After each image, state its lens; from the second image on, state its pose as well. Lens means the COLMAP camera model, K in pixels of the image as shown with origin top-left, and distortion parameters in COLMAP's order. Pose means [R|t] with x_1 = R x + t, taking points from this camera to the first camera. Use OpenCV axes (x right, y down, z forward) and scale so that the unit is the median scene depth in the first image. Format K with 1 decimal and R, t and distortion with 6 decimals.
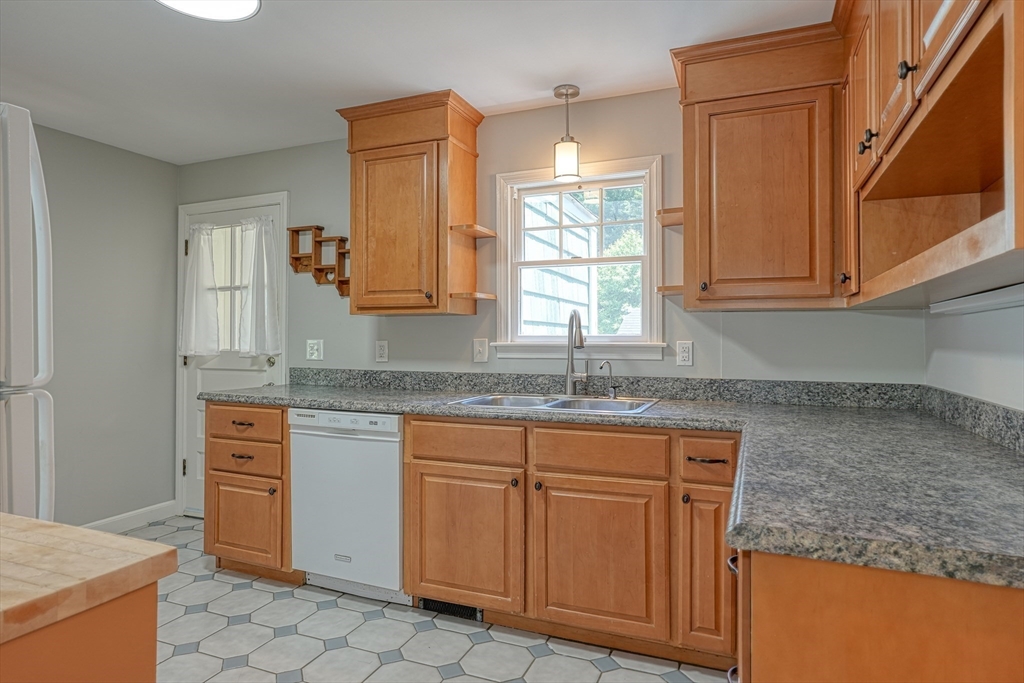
lens RADIAL K [[591.9, 0, 516.5], [0, 591.9, 341.9], [0, 0, 1]] dist [-0.030407, 0.023460]
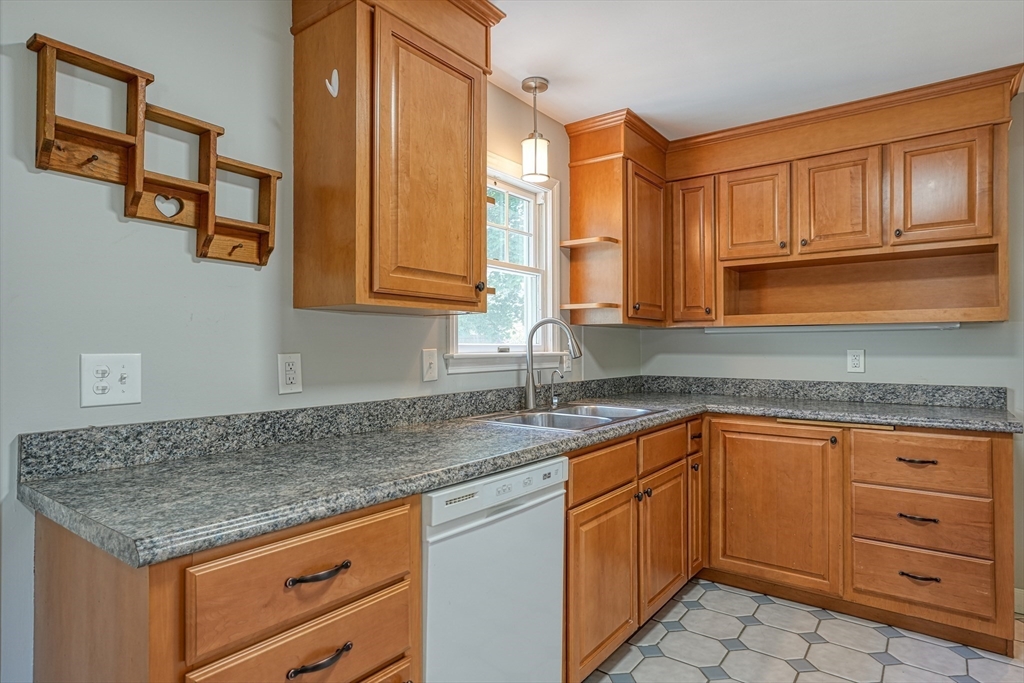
lens RADIAL K [[586.8, 0, 513.4], [0, 586.8, 349.4], [0, 0, 1]] dist [-0.026134, 0.029657]
pose [[0.237815, -0.006010, 0.971292, -0.731410], [0.006626, 0.999968, 0.004565, -0.007034], [-0.971288, 0.005350, 0.237847, 0.718414]]
